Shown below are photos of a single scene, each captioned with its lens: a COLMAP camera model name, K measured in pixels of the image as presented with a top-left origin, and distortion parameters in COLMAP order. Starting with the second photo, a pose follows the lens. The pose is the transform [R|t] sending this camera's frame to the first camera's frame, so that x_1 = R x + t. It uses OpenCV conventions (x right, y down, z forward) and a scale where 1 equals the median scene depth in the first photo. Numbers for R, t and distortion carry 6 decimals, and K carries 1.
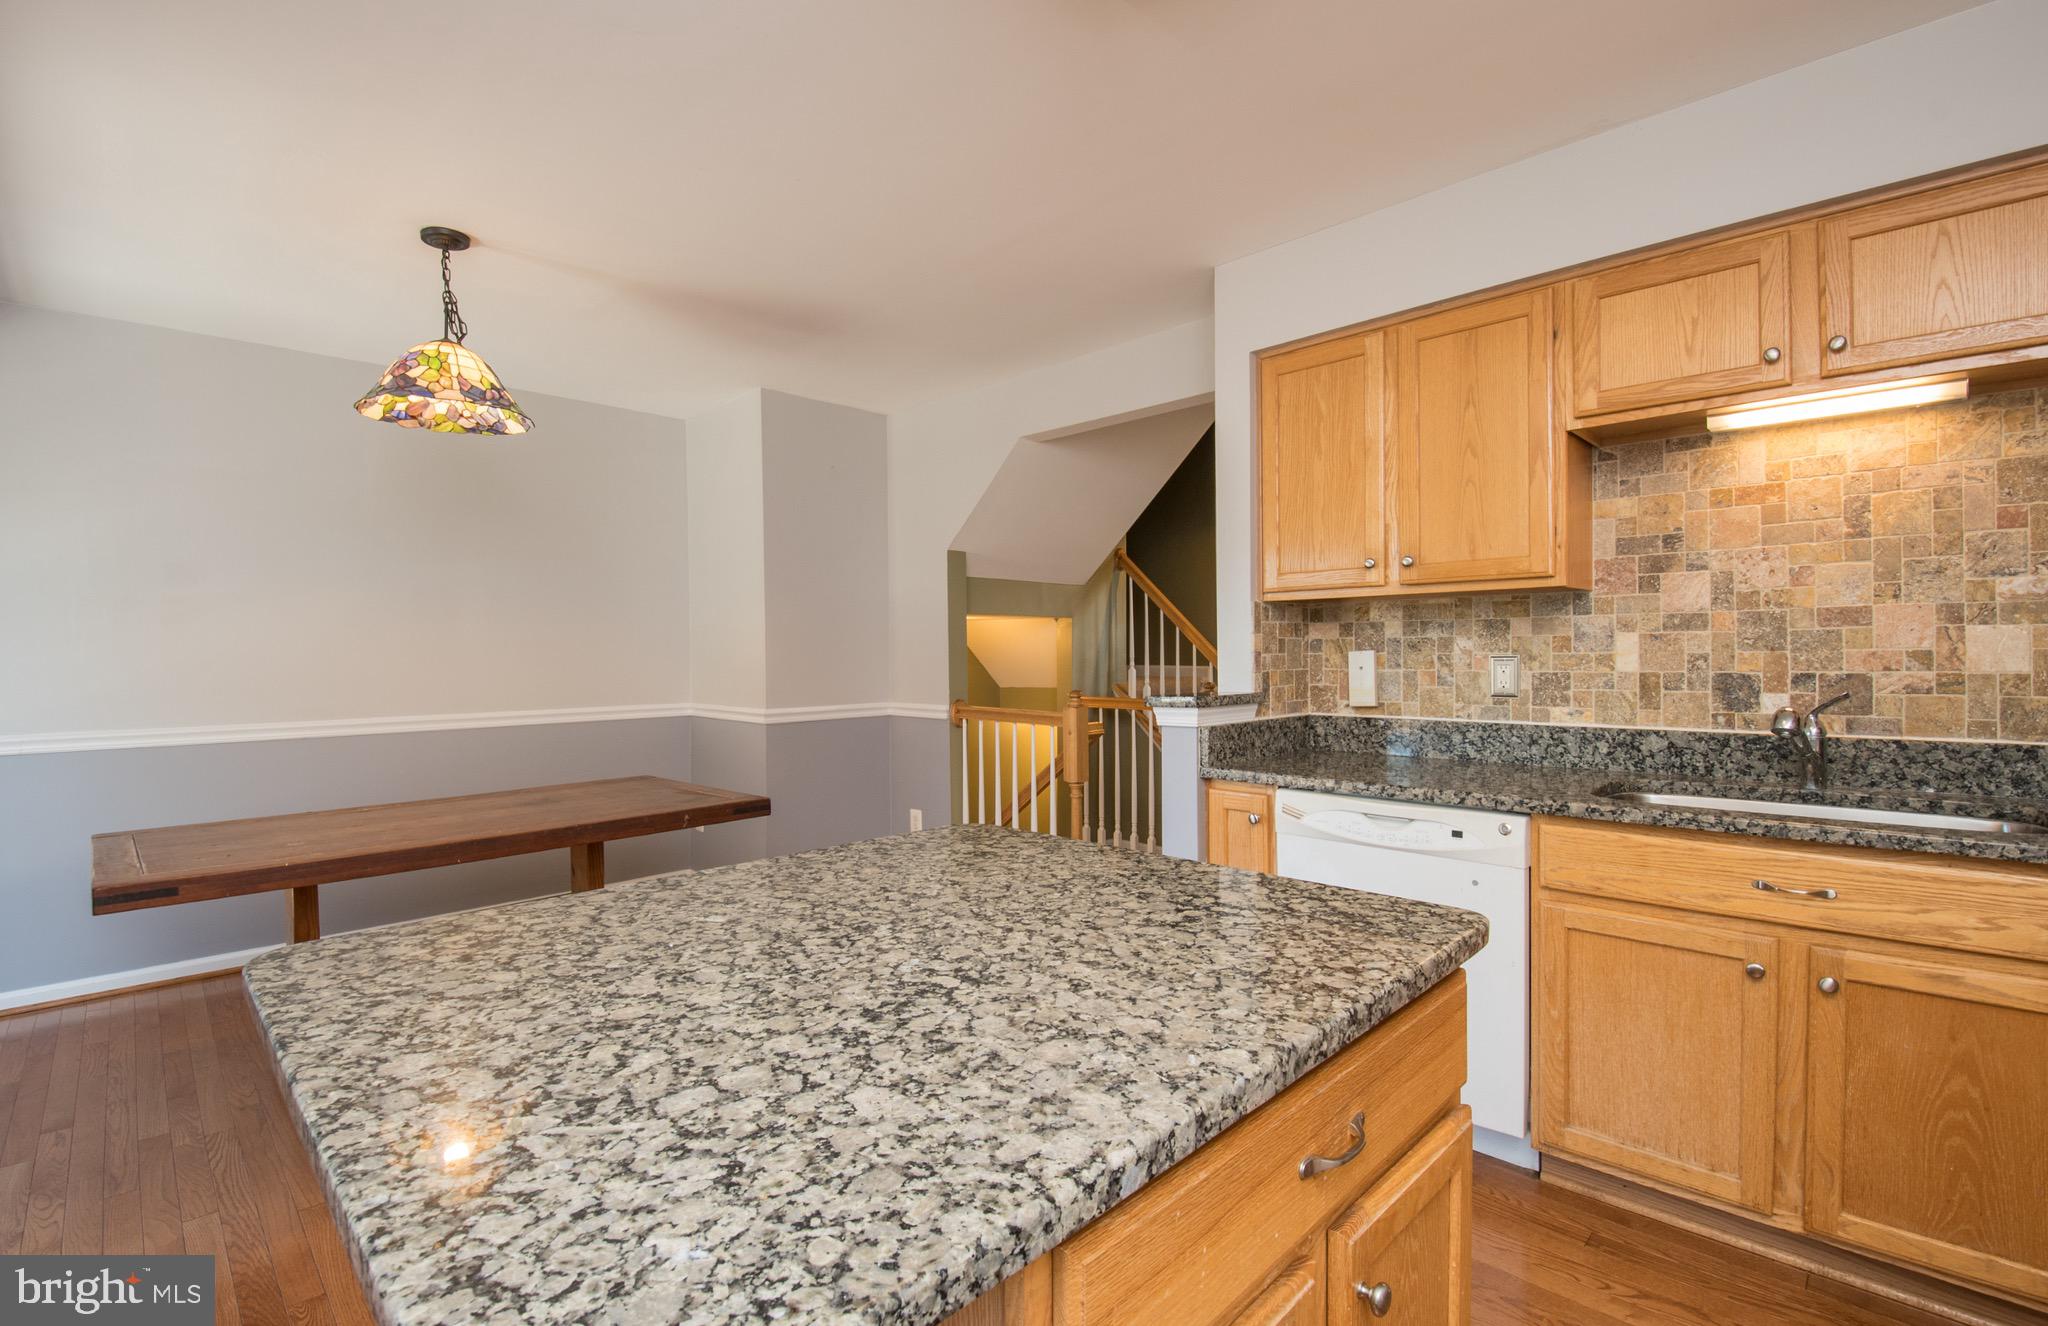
lens RADIAL K [[899.7, 0, 1019.9], [0, 899.7, 663.0], [0, 0, 1]] dist [-0.003178, -0.000511]
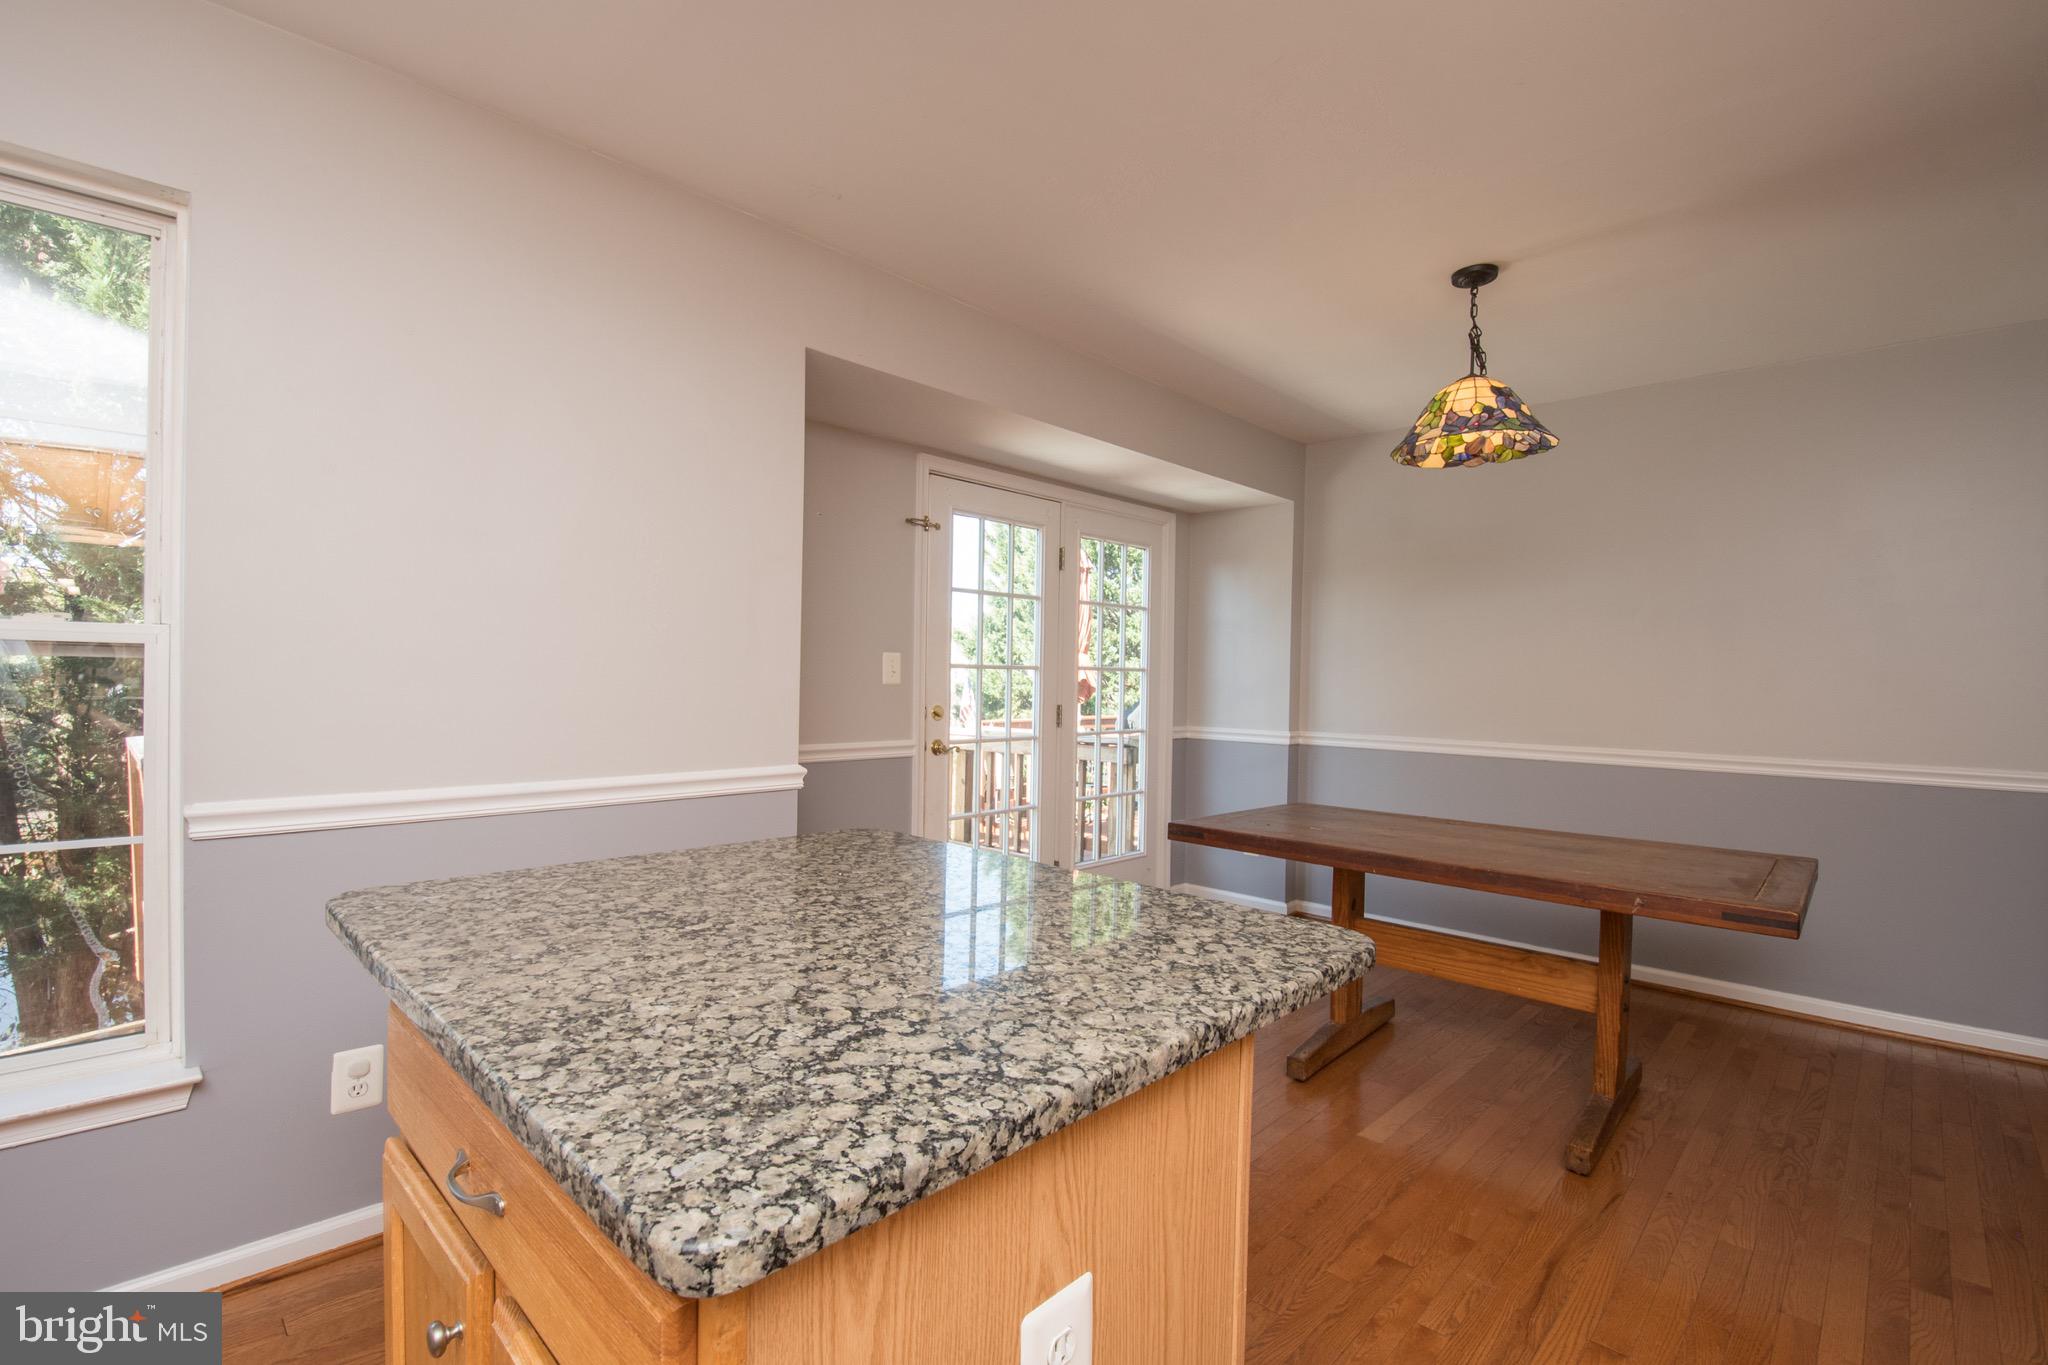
lens RADIAL K [[896.2, 0, 1012.1], [0, 896.2, 685.2], [0, 0, 1]] dist [0.001458, -0.014874]
pose [[0.021466, 0.021520, -0.999538, 1.060876], [-0.028303, 0.999381, 0.020909, -0.027266], [0.999369, 0.027841, 0.022062, 1.243130]]
